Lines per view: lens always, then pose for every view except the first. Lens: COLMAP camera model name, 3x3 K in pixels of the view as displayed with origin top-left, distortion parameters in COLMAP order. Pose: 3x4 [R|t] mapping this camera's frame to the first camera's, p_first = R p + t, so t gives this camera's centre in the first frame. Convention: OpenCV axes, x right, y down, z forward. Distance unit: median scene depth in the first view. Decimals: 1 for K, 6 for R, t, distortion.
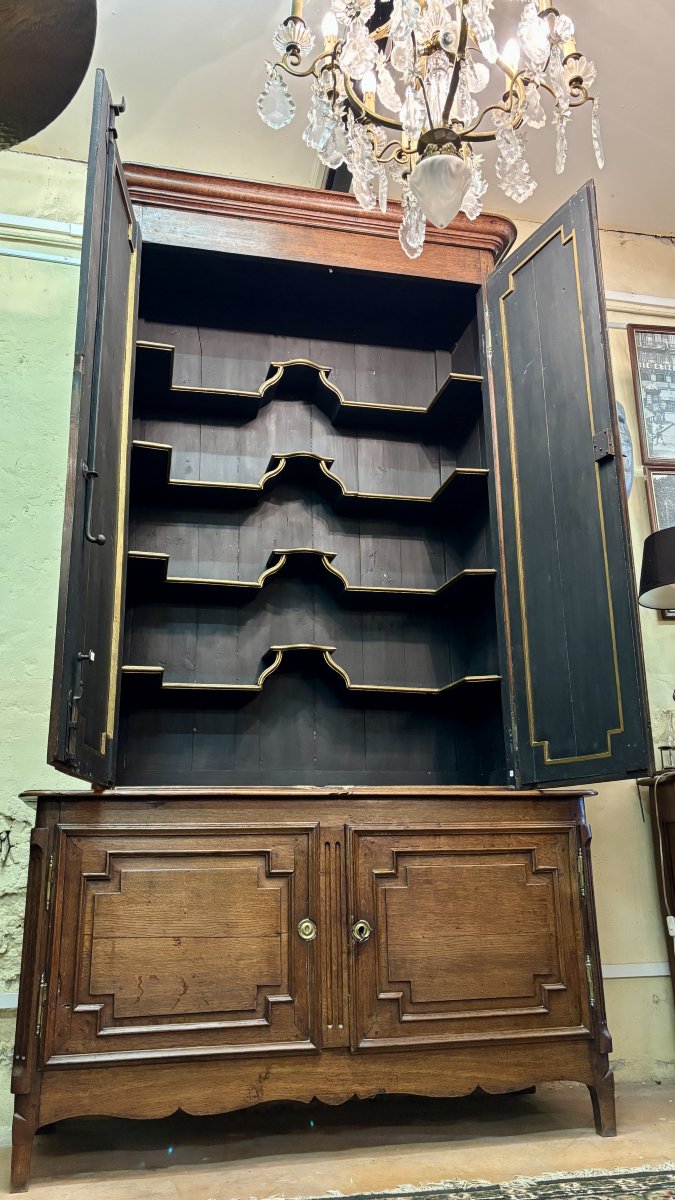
lens RADIAL K [[912.0, 0, 337.1], [0, 912.0, 600.6], [0, 0, 1]] dist [0.043823, -0.050722]
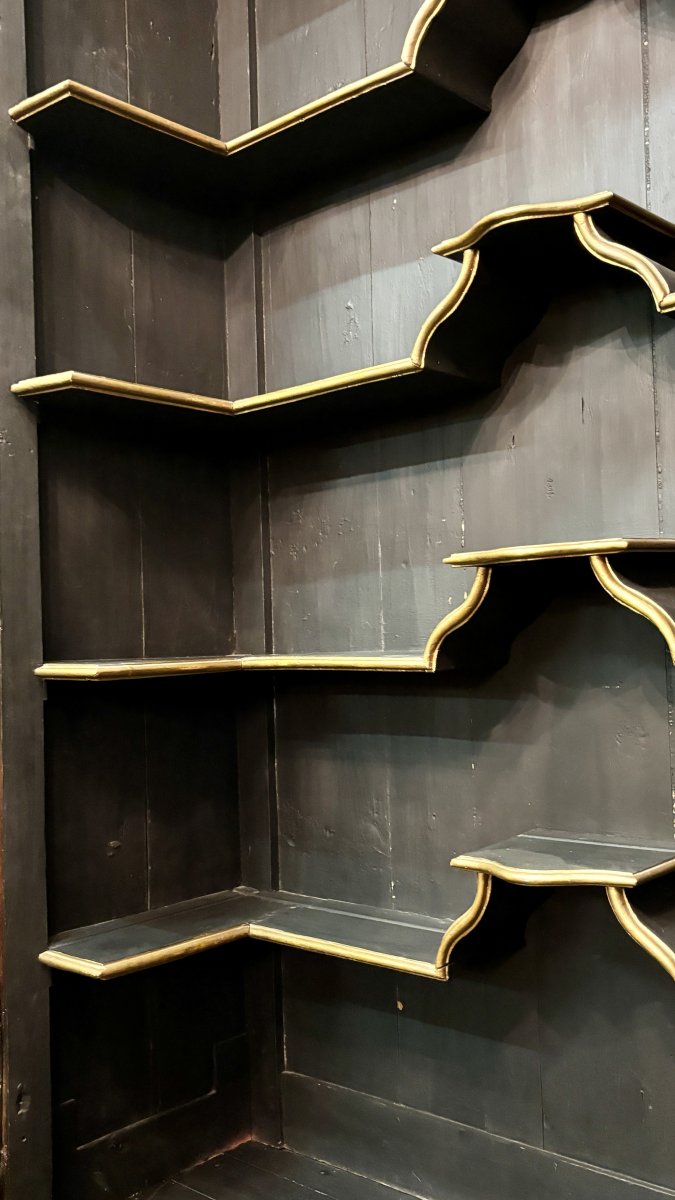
lens RADIAL K [[1145.2, 0, 332.7], [0, 1145.2, 601.4], [0, 0, 1]] dist [0.043941, 0.000000]
pose [[0.582749, -0.030789, -0.812069, 0.242759], [0.253972, 0.956128, 0.146002, -0.111280], [0.771947, -0.291326, 0.565002, 0.717440]]
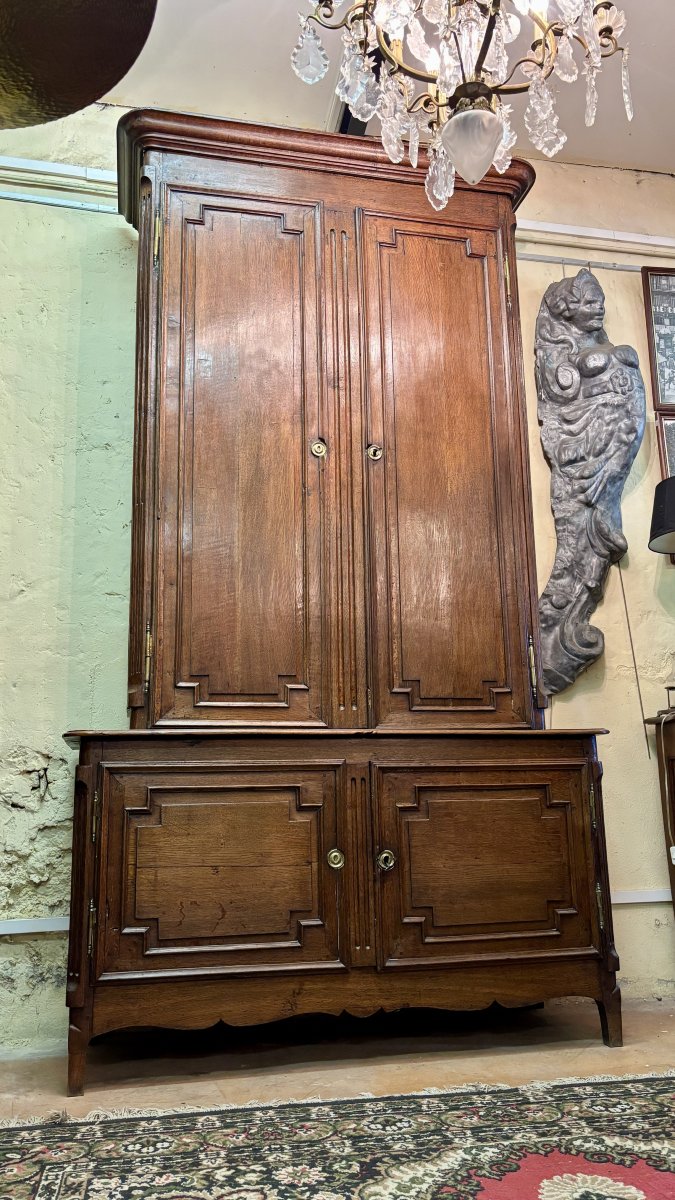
lens RADIAL K [[912.0, 0, 326.4], [0, 912.0, 602.3], [0, 0, 1]] dist [0.043823, -0.050722]
pose [[0.999987, -0.002466, -0.004521, -0.036901], [0.002775, 0.997573, 0.069580, -0.012361], [0.004339, -0.069591, 0.997566, -0.038910]]
